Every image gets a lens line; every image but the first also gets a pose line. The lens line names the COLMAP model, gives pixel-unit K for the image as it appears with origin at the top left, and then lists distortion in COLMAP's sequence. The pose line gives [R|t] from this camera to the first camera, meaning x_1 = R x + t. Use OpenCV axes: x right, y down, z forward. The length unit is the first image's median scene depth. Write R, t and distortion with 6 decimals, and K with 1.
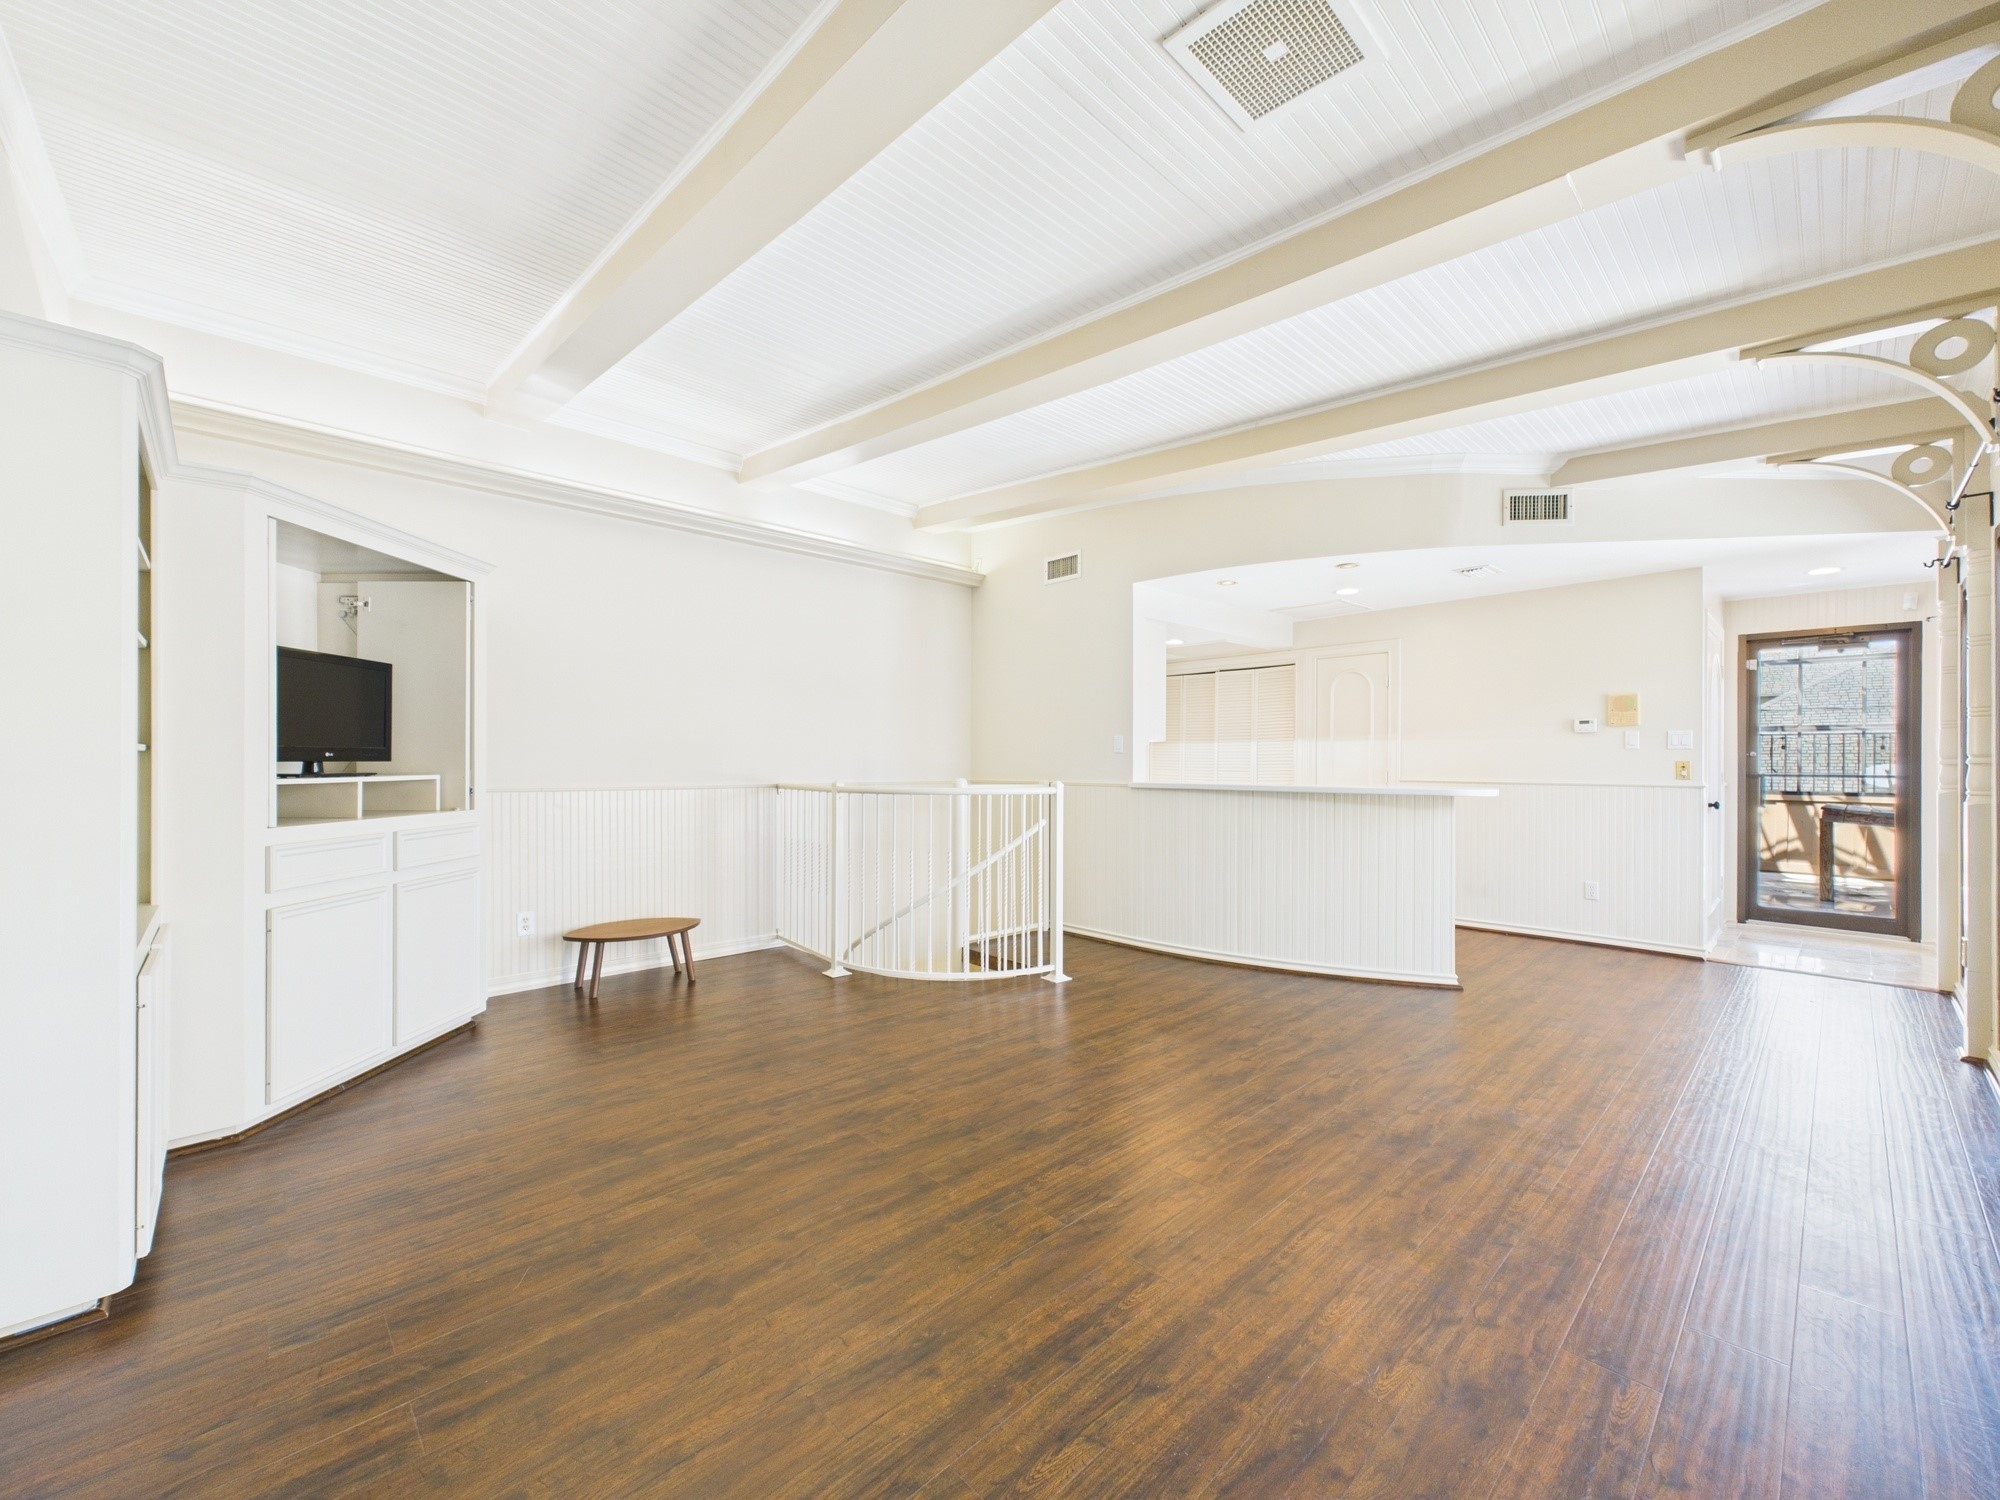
lens RADIAL K [[799.7, 0, 995.9], [0, 799.7, 762.0], [0, 0, 1]] dist [0.001163, 0.000040]
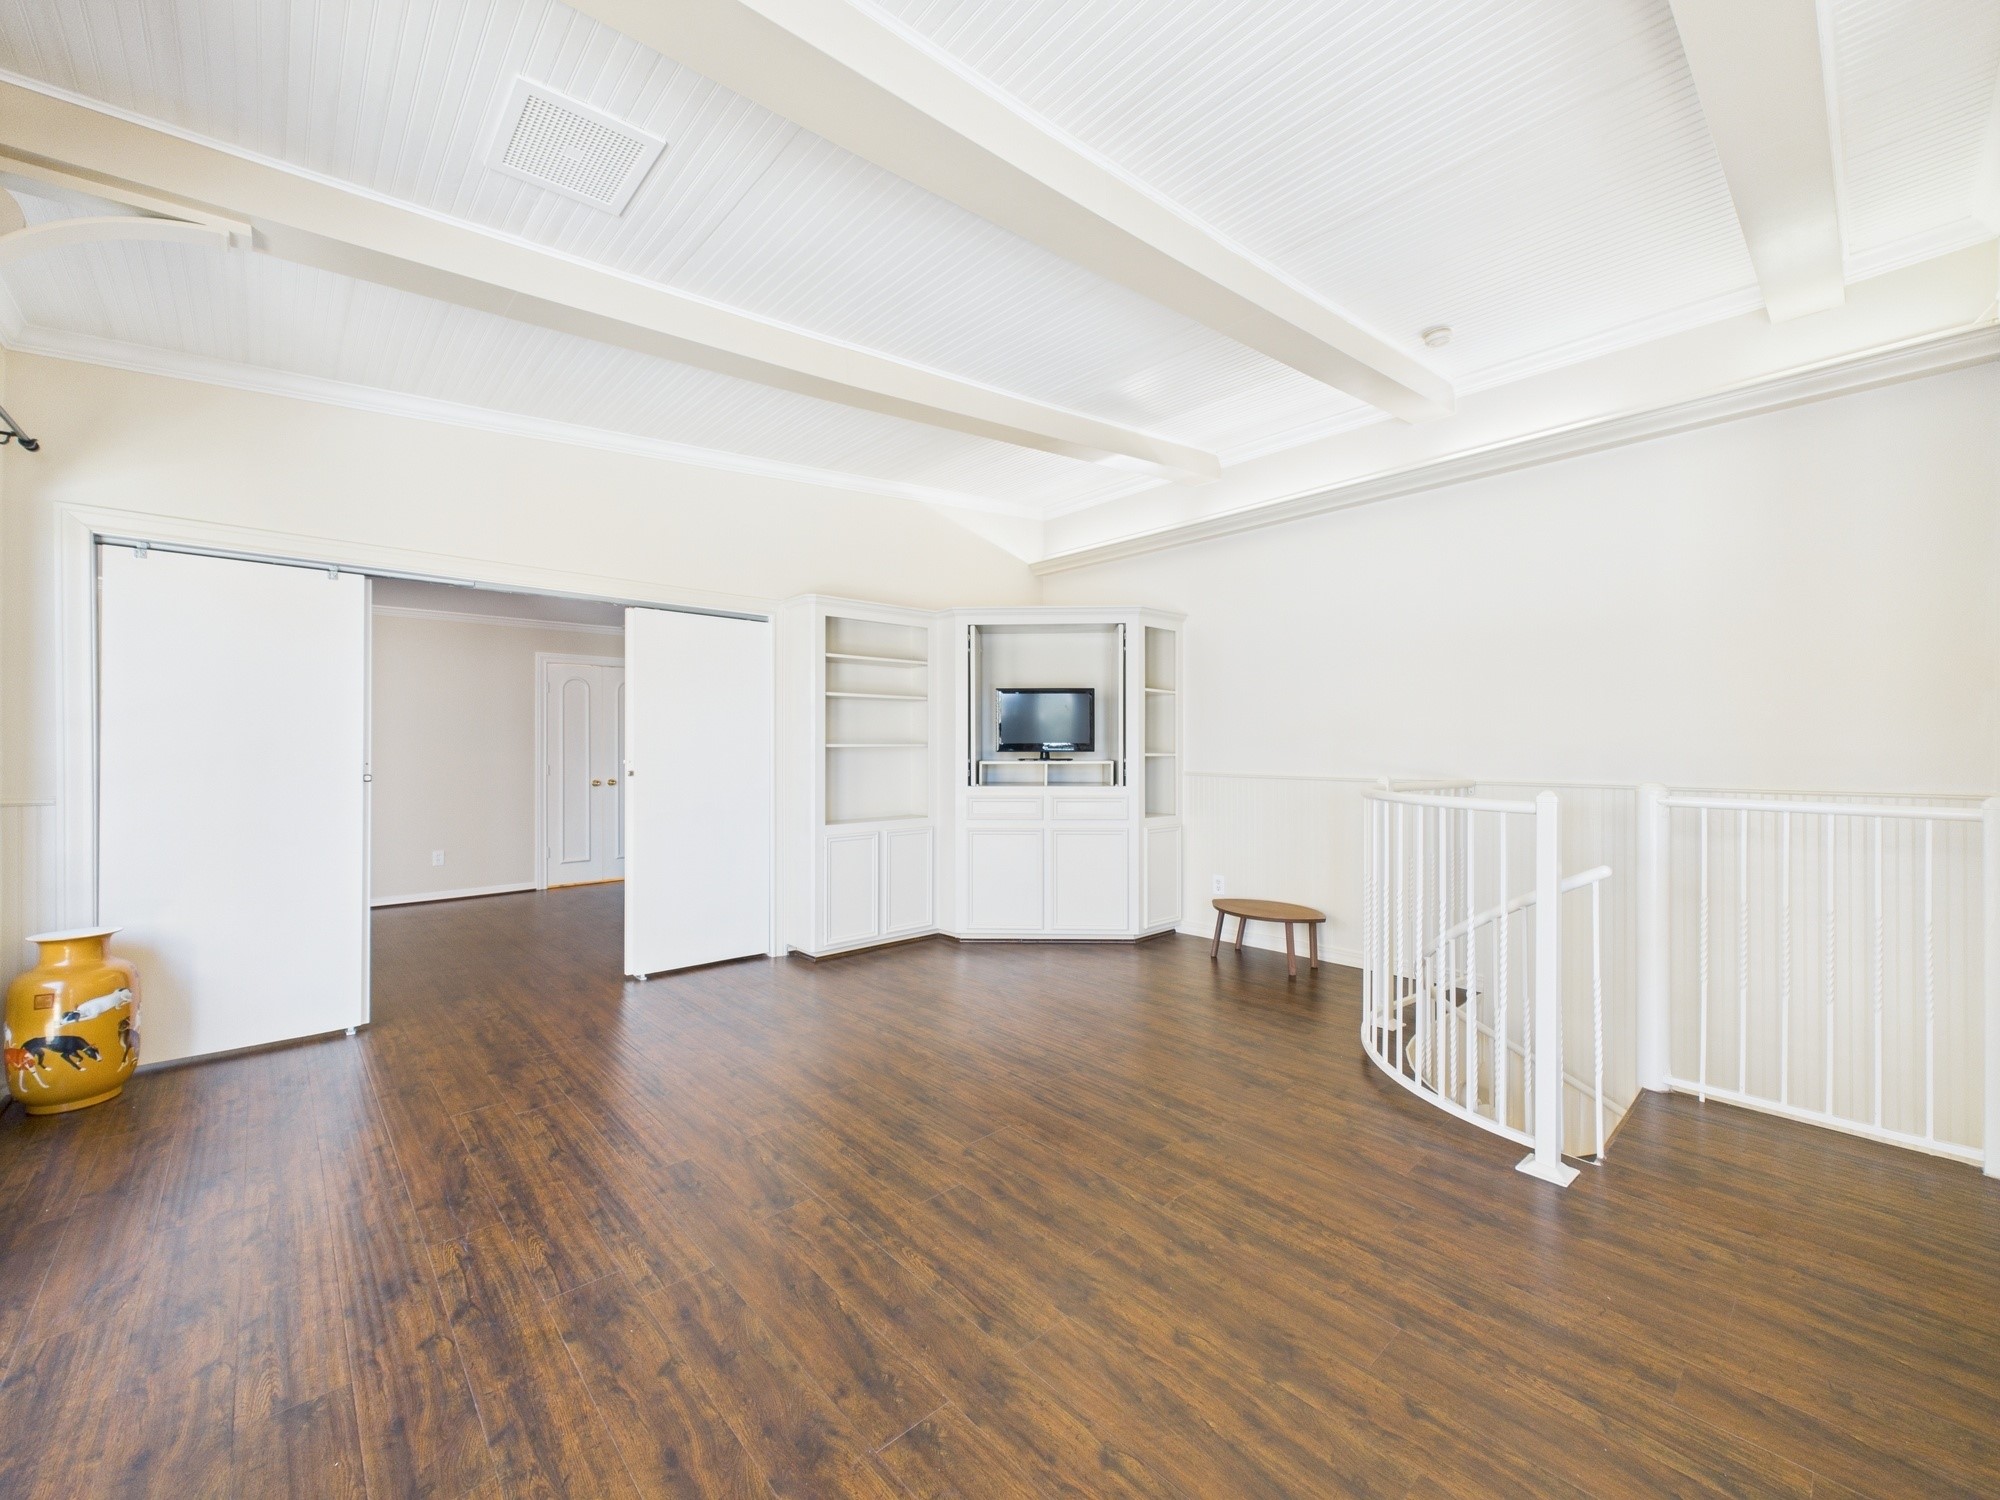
lens RADIAL K [[799.7, 0, 995.9], [0, 799.7, 762.0], [0, 0, 1]] dist [0.001163, 0.000040]
pose [[-0.017096, 0.014701, -0.999746, 0.956122], [-0.000836, 0.999891, 0.014717, -0.001191], [0.999853, 0.001087, -0.017082, 1.045837]]
